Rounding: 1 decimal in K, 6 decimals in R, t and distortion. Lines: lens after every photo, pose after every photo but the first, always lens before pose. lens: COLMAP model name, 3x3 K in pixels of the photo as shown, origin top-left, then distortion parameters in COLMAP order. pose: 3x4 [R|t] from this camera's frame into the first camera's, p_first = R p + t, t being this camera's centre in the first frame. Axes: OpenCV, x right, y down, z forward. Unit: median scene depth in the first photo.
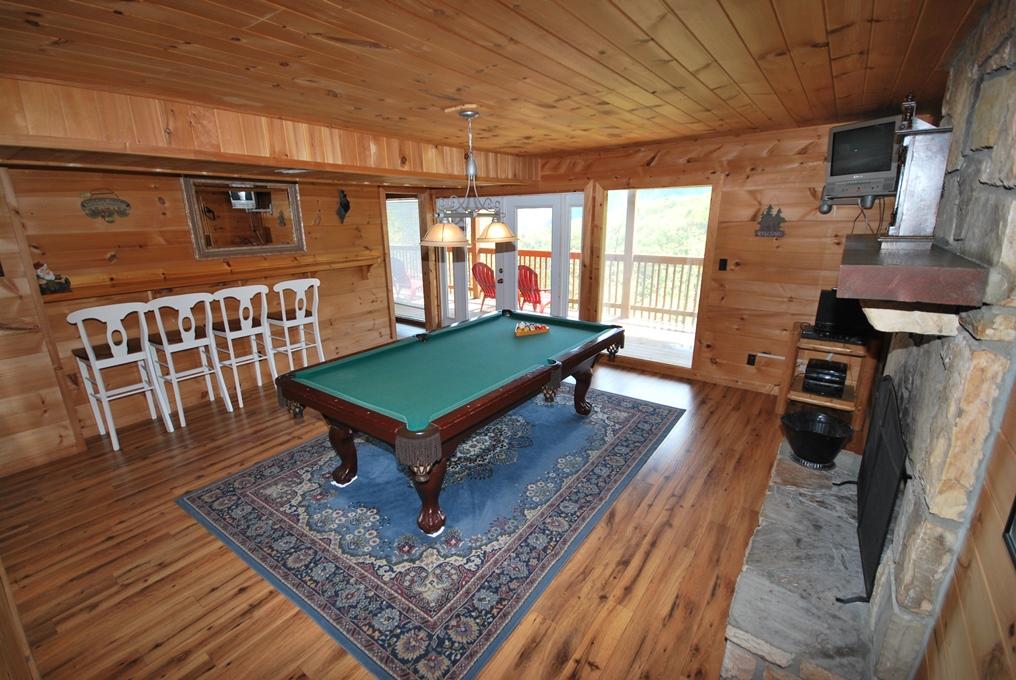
lens RADIAL K [[448.4, 0, 502.3], [0, 448.4, 345.3], [0, 0, 1]] dist [0.005896, -0.010840]
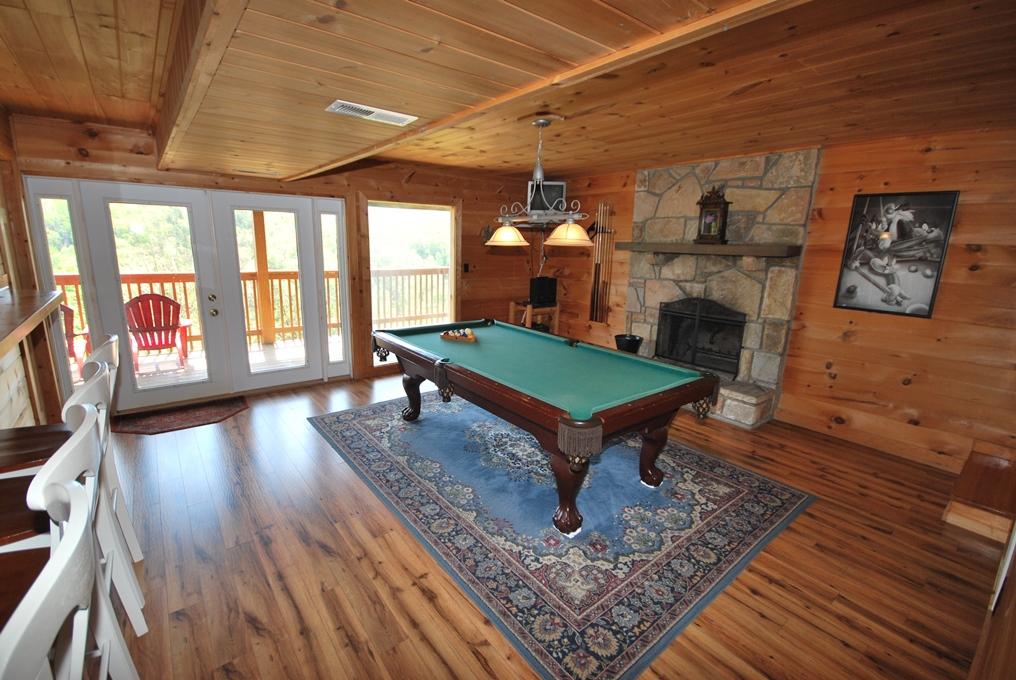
lens RADIAL K [[448.4, 0, 502.3], [0, 448.4, 345.3], [0, 0, 1]] dist [0.005896, -0.010840]
pose [[0.258951, -0.200017, 0.944954, -1.155648], [0.251704, 0.958496, 0.133908, -0.168558], [-0.932518, 0.203172, 0.298549, 0.845342]]
